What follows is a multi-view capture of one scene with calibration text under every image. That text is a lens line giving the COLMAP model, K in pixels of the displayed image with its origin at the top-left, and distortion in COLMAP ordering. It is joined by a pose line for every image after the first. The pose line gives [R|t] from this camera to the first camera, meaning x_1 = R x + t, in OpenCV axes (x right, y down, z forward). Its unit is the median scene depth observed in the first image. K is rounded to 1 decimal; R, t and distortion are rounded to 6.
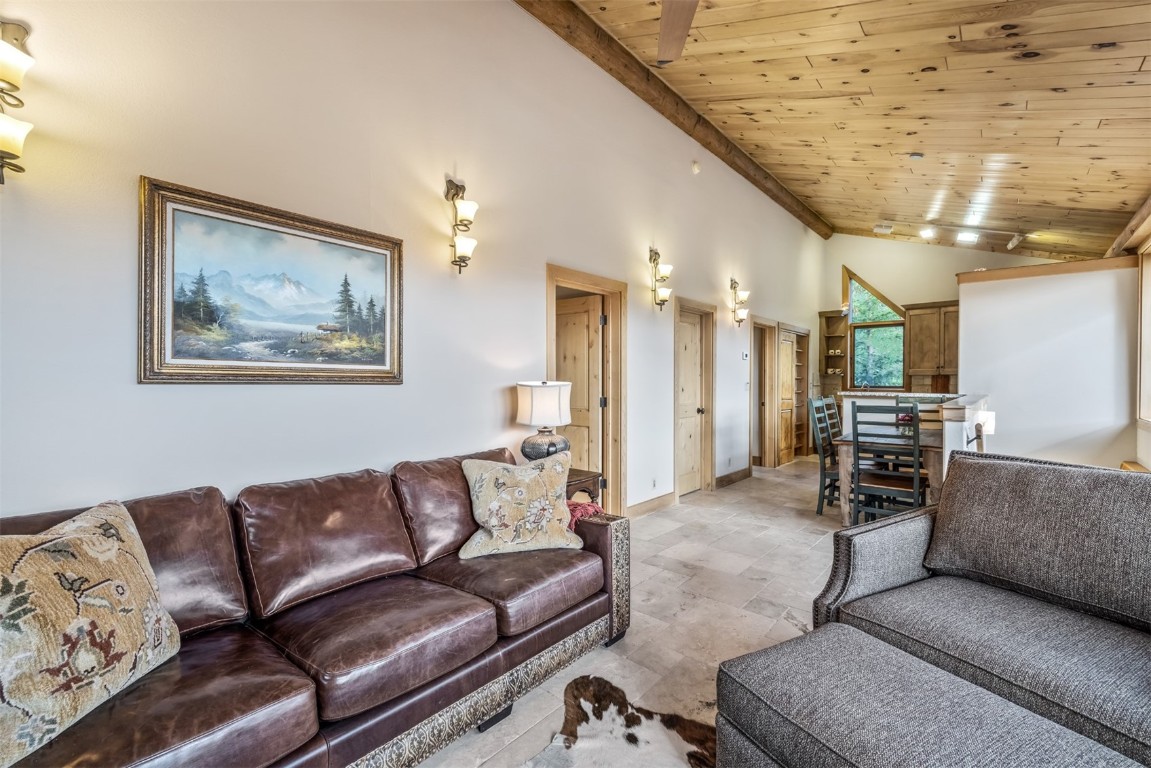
lens RADIAL K [[484.6, 0, 573.2], [0, 484.6, 379.4], [0, 0, 1]] dist [0.001953, 0.000314]
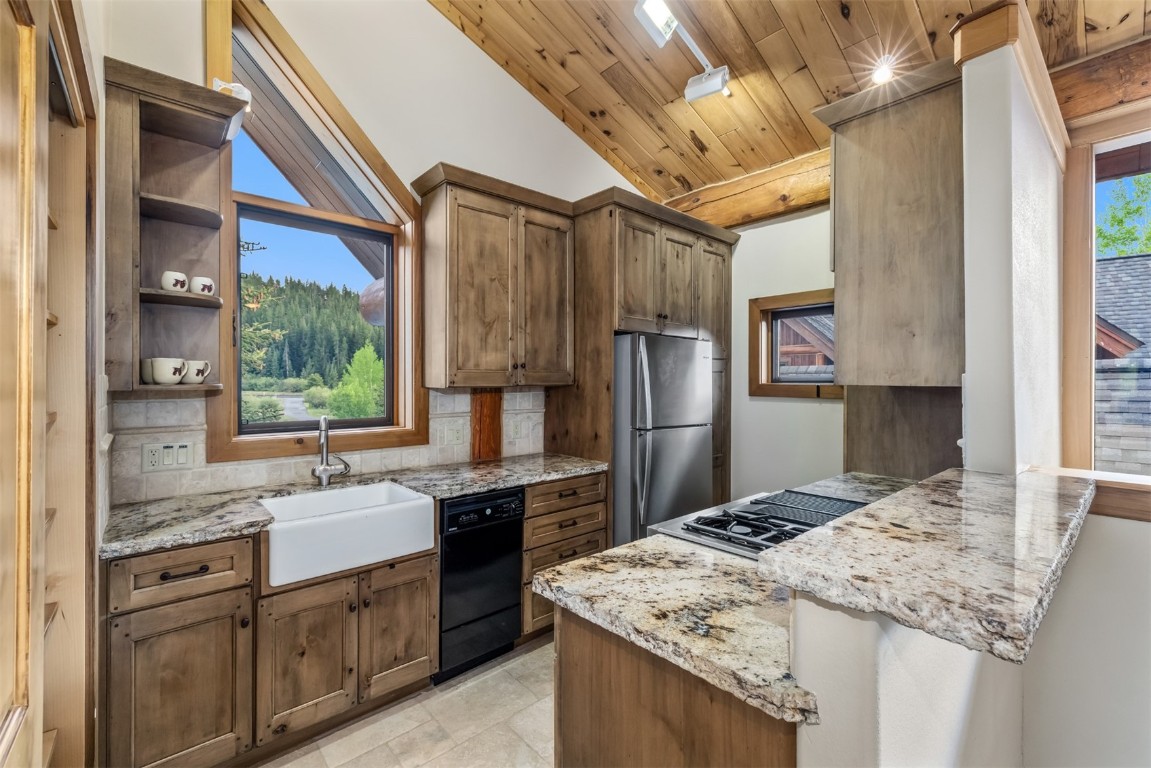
lens RADIAL K [[484.6, 0, 565.9], [0, 484.6, 382.1], [0, 0, 1]] dist [0.001953, 0.000314]
pose [[0.128786, -0.005145, 0.991659, 1.814700], [0.001593, 0.999986, 0.004981, -0.064411], [-0.991671, 0.000938, 0.128793, 4.253845]]
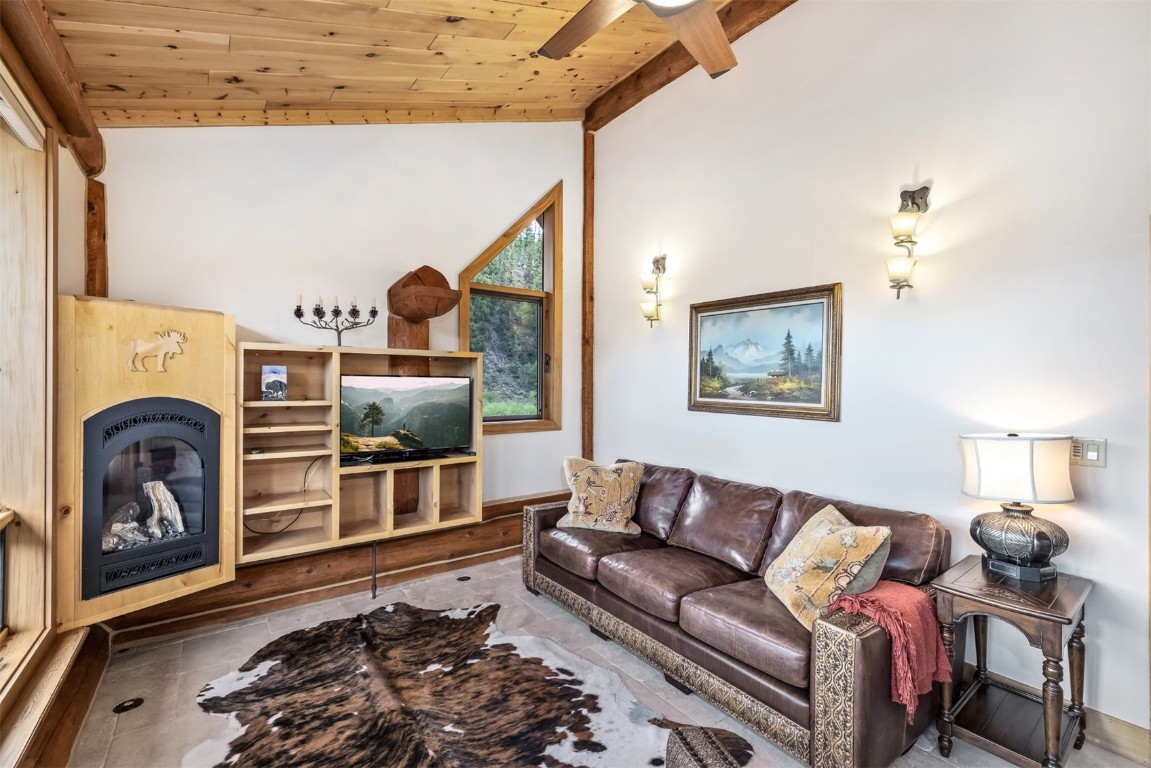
lens RADIAL K [[484.6, 0, 575.1], [0, 484.6, 376.9], [0, 0, 1]] dist [0.001953, 0.000314]
pose [[-0.195054, -0.014238, -0.980689, 0.868148], [-0.005336, 0.999895, -0.013455, -0.076927], [0.980778, 0.002609, -0.195110, 0.722082]]
